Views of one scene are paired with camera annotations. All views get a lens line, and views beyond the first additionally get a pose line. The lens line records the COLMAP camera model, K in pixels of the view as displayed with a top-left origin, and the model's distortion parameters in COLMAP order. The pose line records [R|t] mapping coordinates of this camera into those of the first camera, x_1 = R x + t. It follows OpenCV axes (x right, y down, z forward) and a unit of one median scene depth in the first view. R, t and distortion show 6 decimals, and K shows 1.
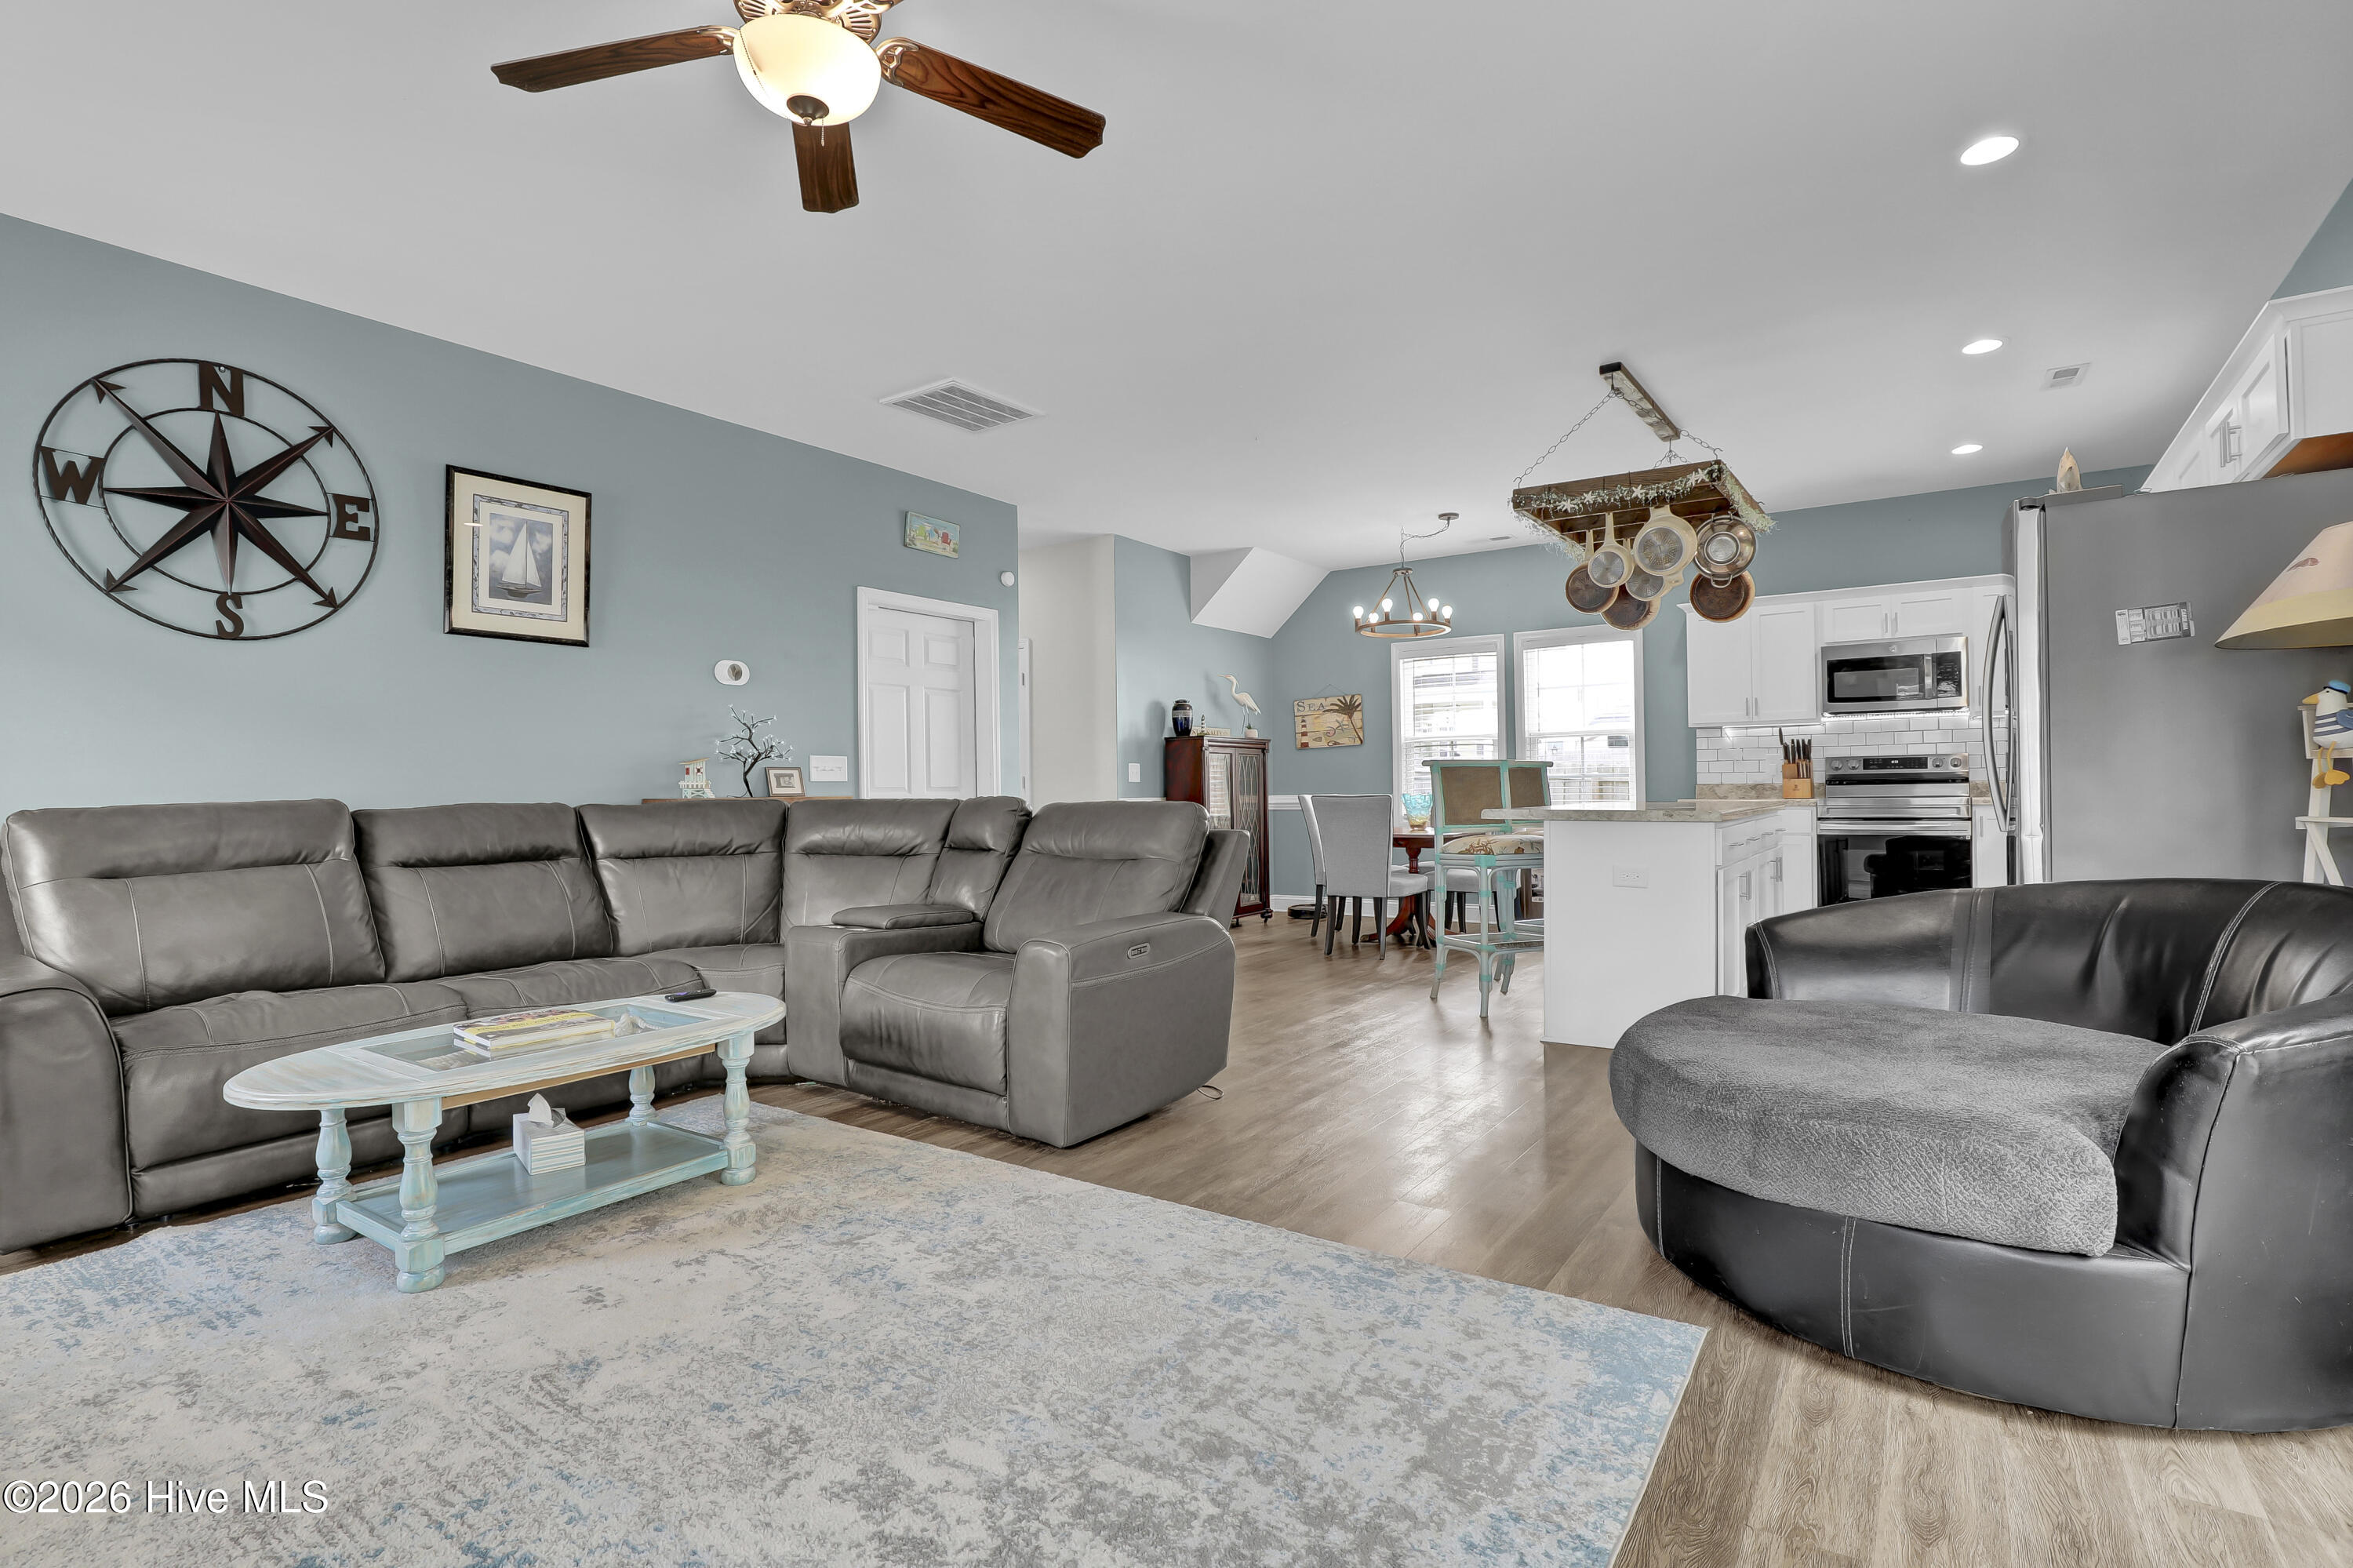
lens RADIAL K [[1133.9, 0, 1198.6], [0, 1133.9, 790.5], [0, 0, 1]] dist [-0.020635, 0.000645]
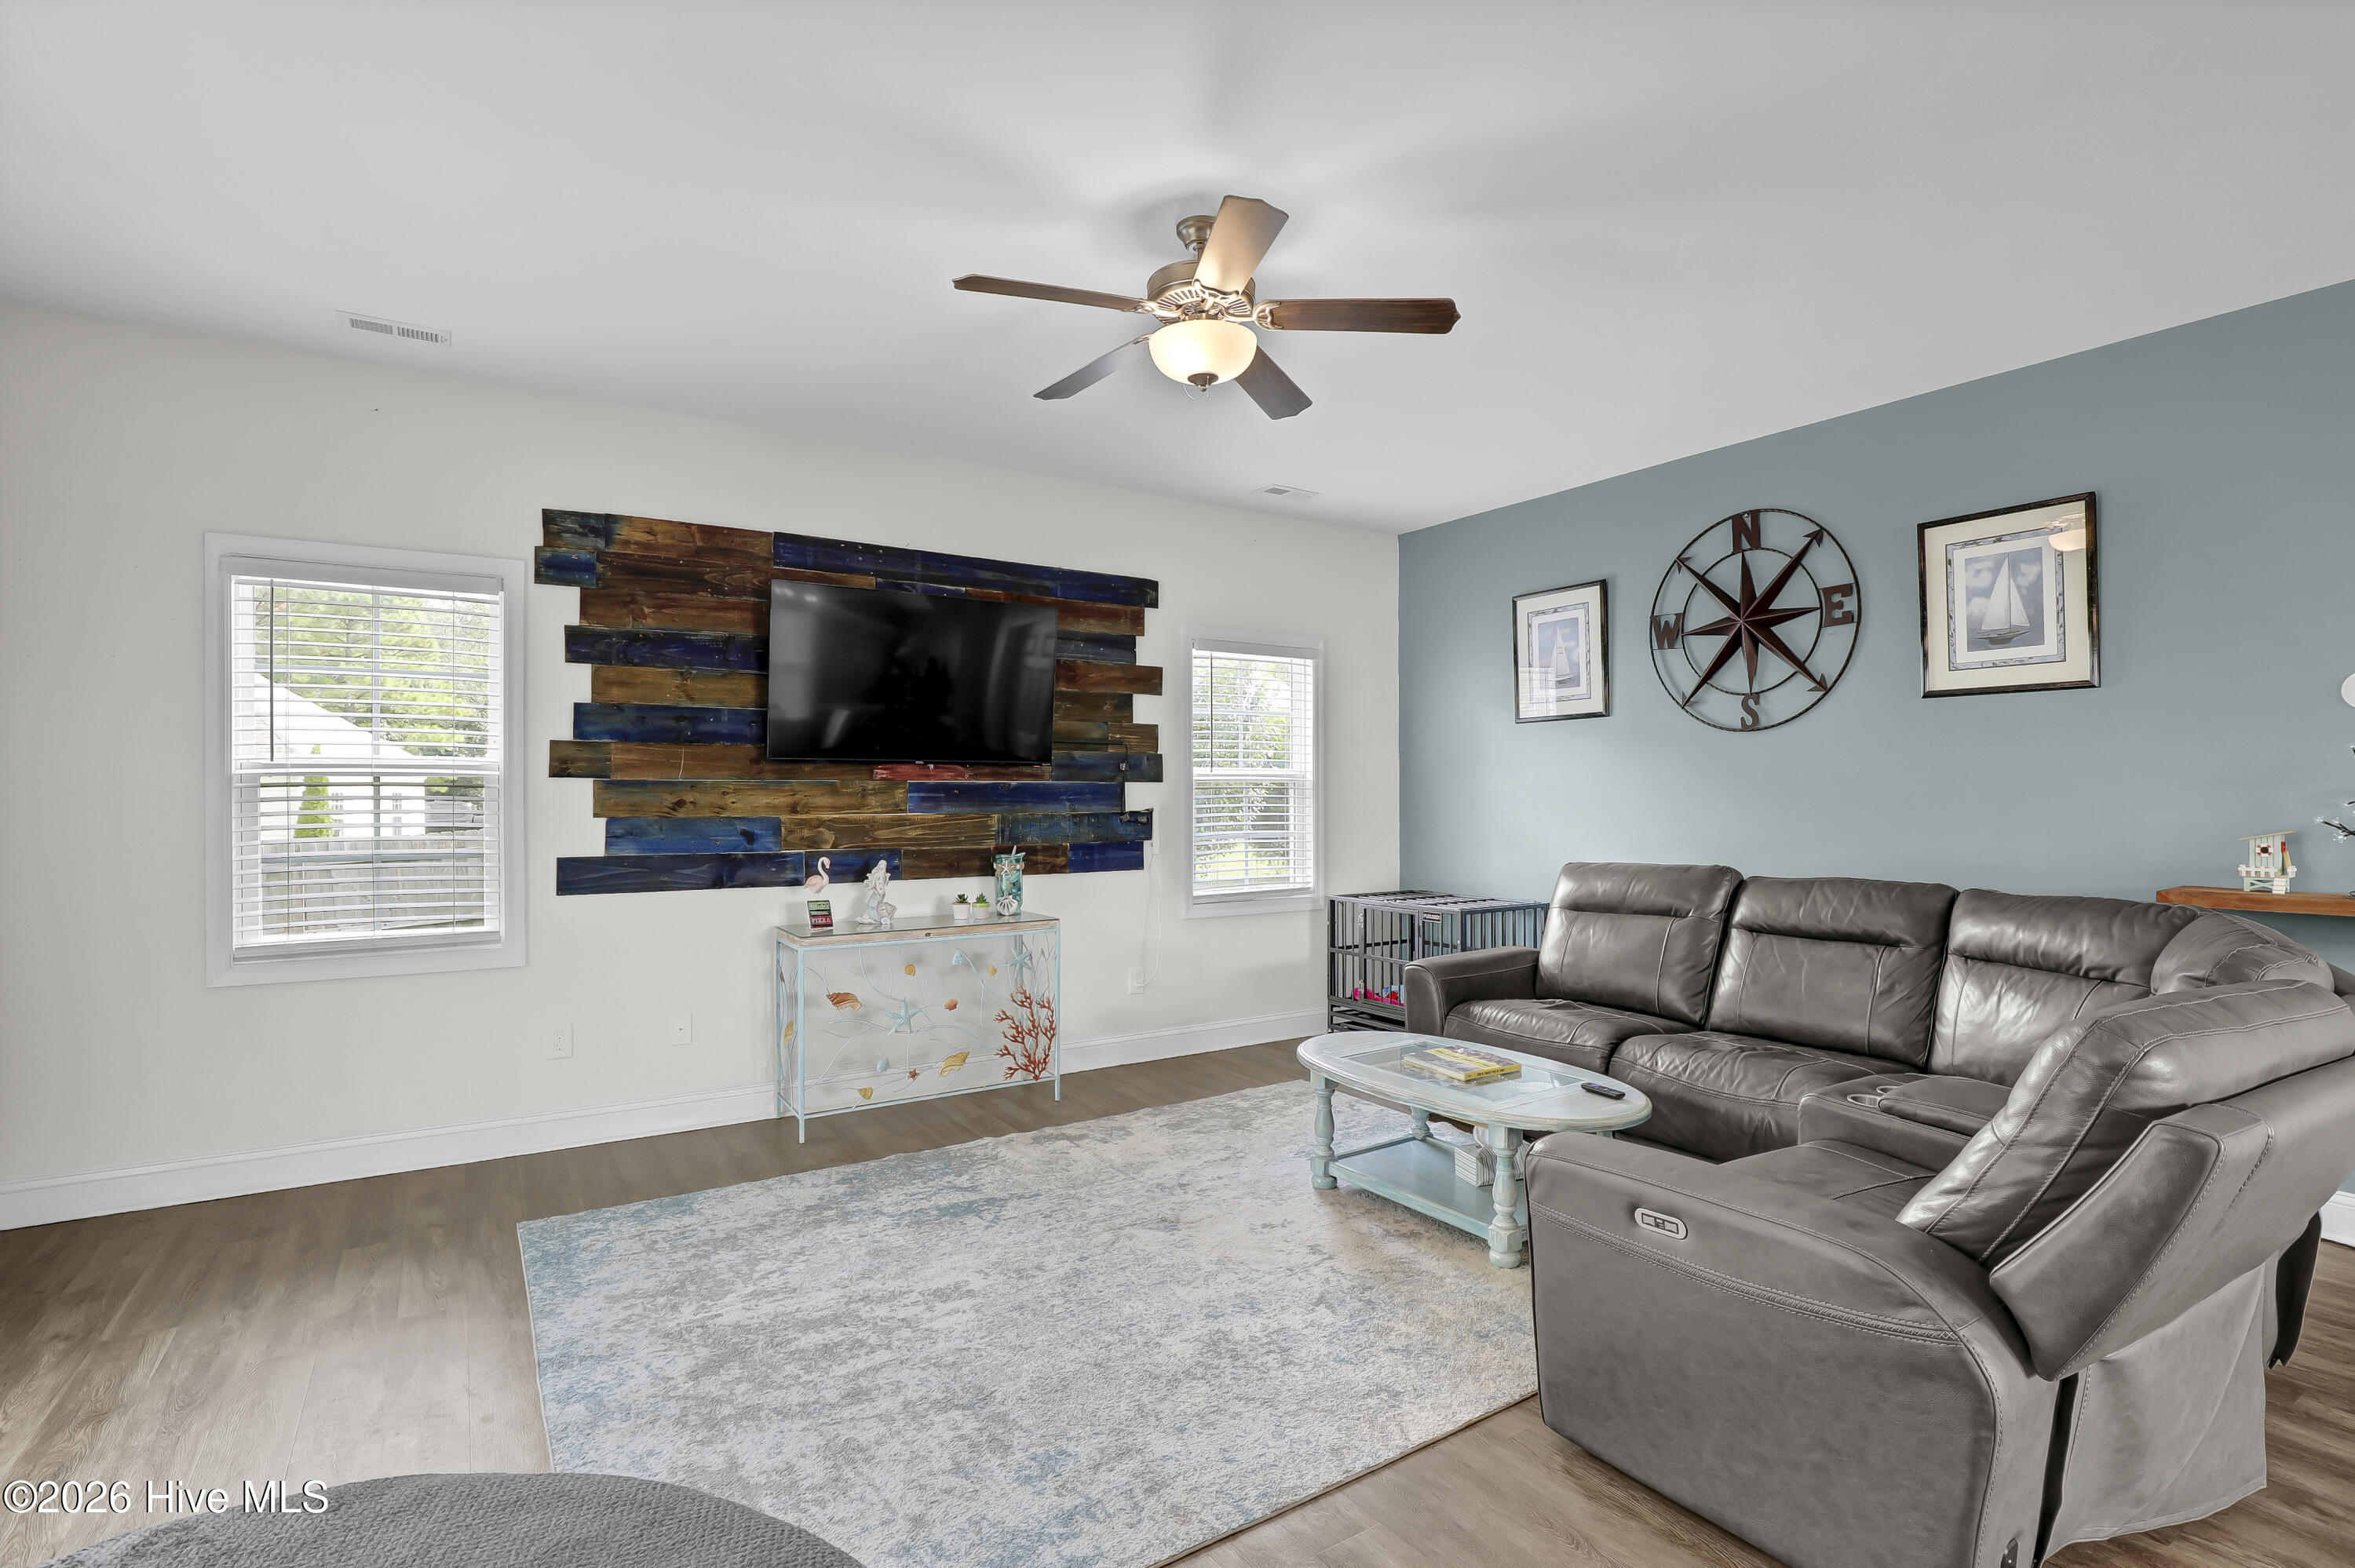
lens RADIAL K [[1134.6, 0, 1192.0], [0, 1134.6, 791.5], [0, 0, 1]] dist [-0.020635, 0.000645]
pose [[-0.392481, 0.015967, -0.919622, 0.542328], [0.009672, 0.999866, 0.013232, -0.090608], [0.919709, -0.003701, -0.392583, 0.926015]]
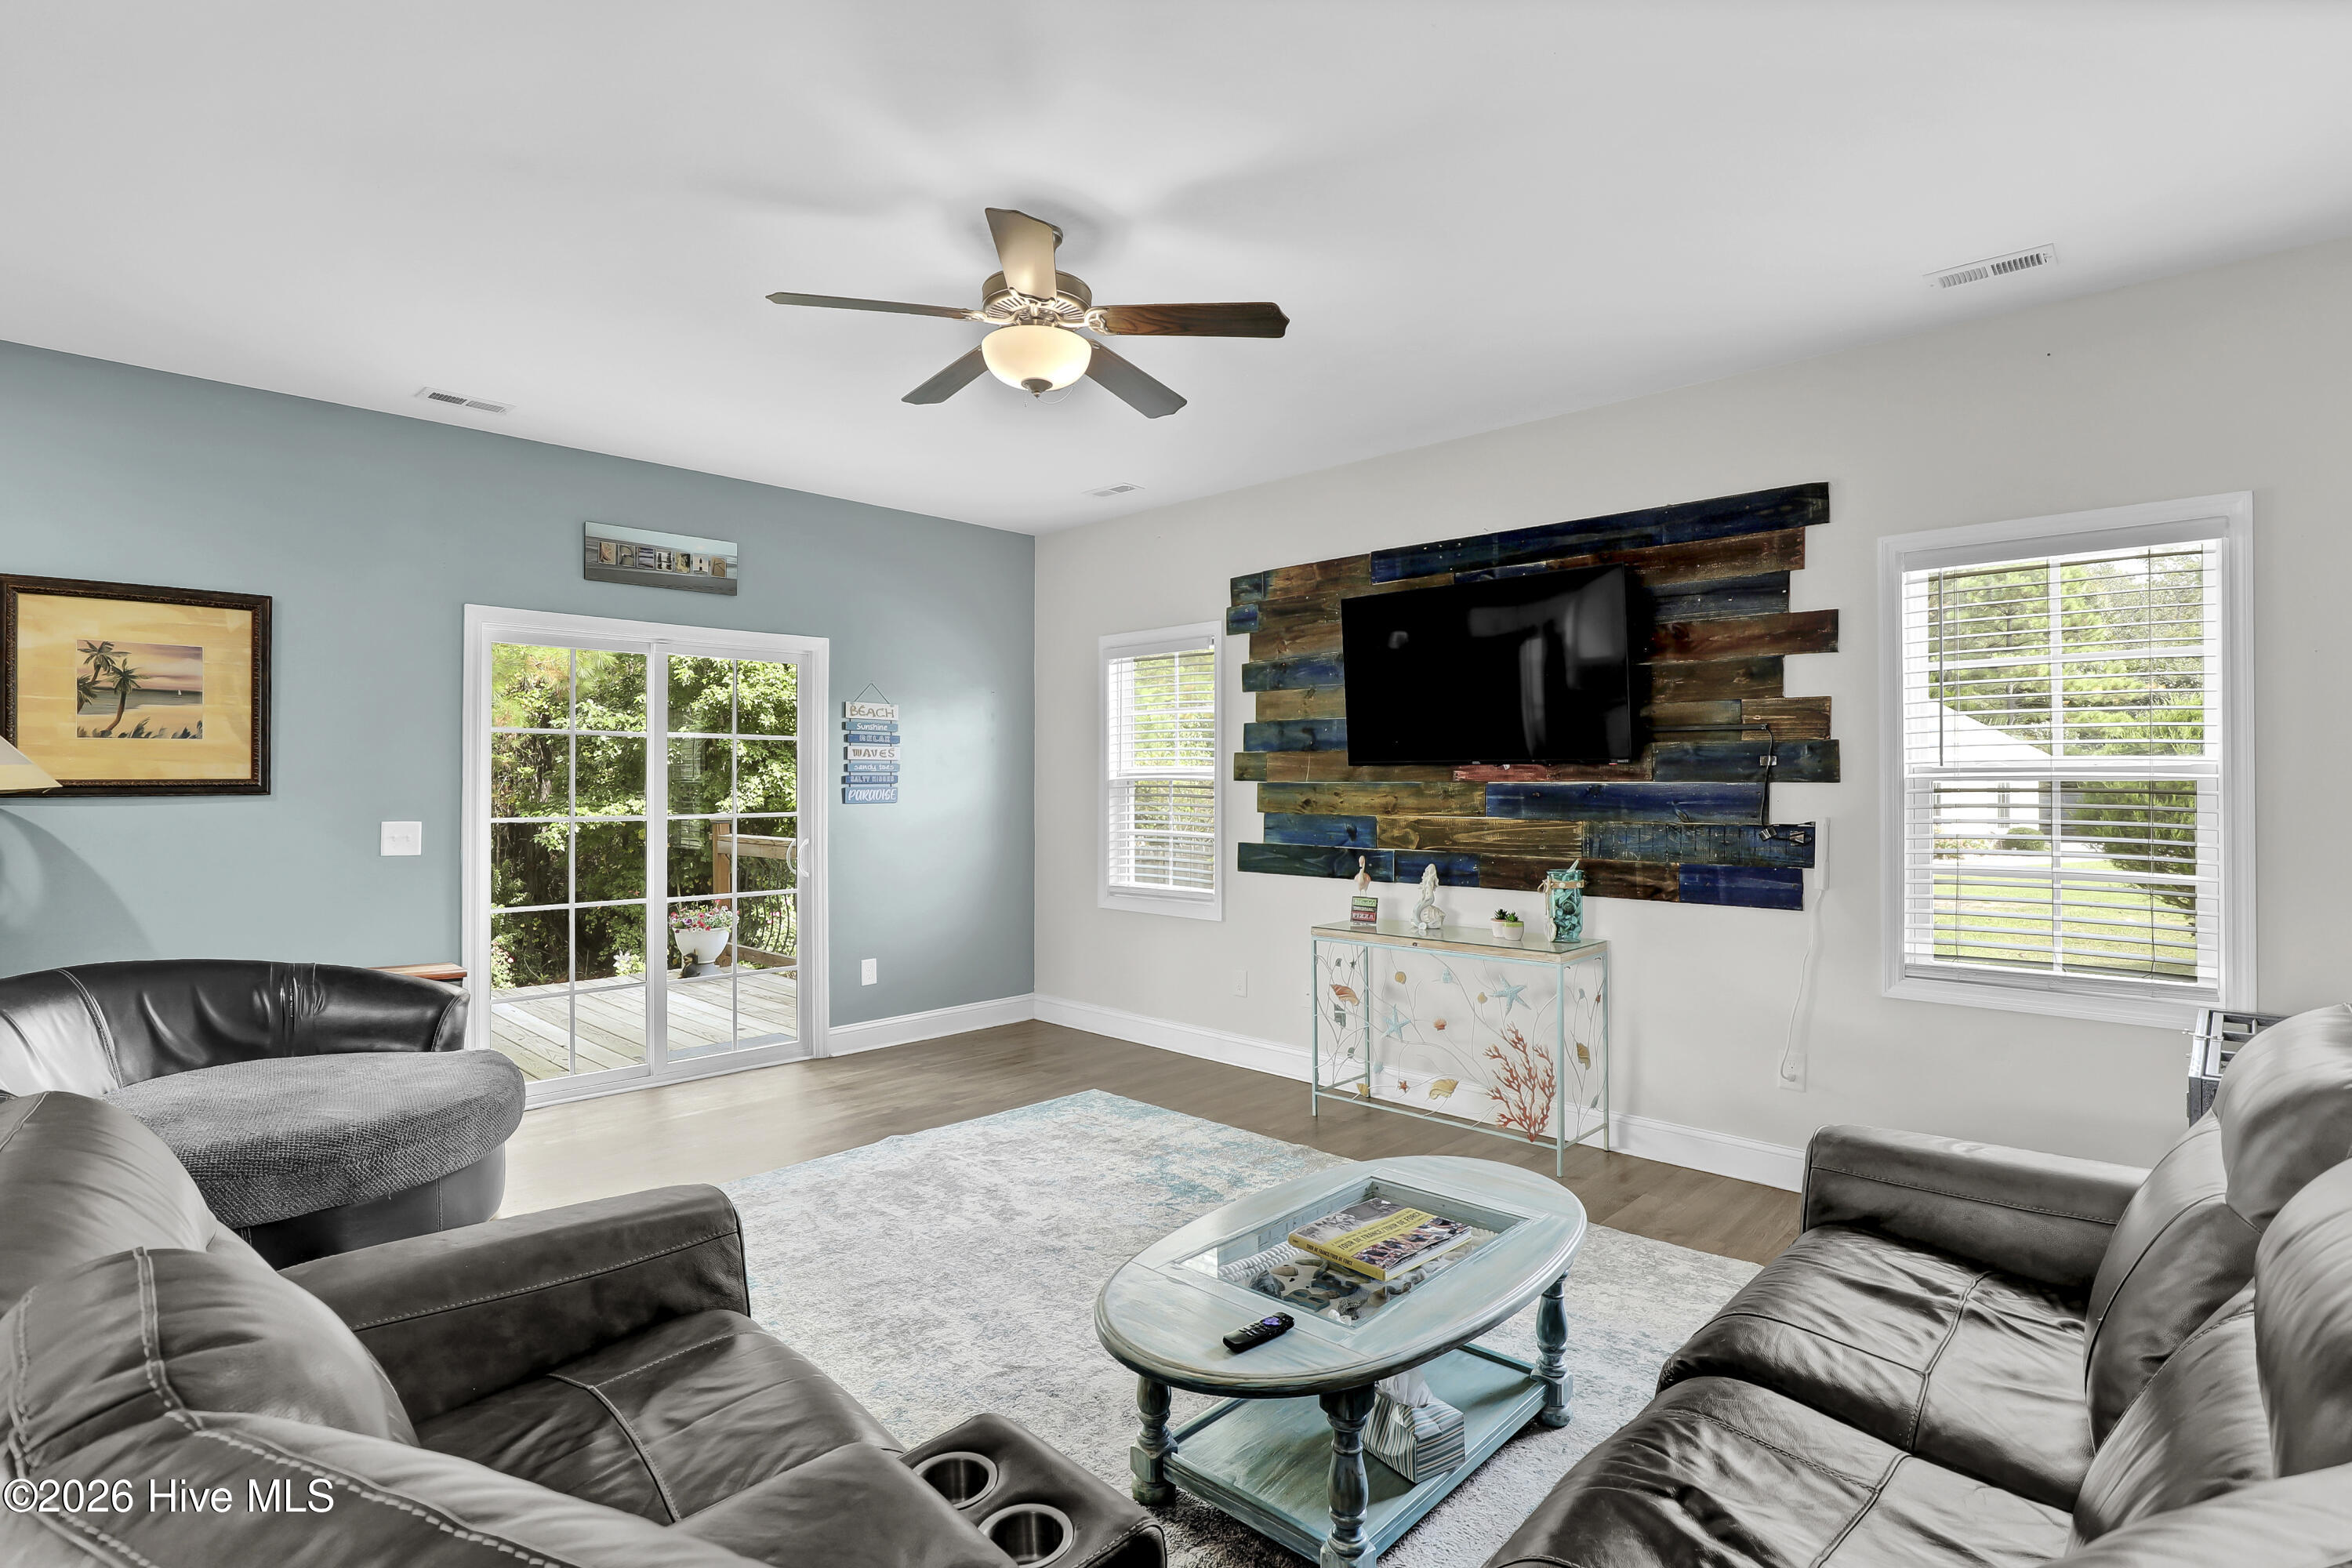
lens RADIAL K [[1133.3, 0, 1176.3], [0, 1133.3, 767.9], [0, 0, 1]] dist [-0.020635, 0.000645]
pose [[-0.984256, 0.016790, 0.175952, -0.449703], [0.013434, 0.999705, -0.020249, -0.083867], [-0.176240, -0.017567, -0.984190, 1.385542]]
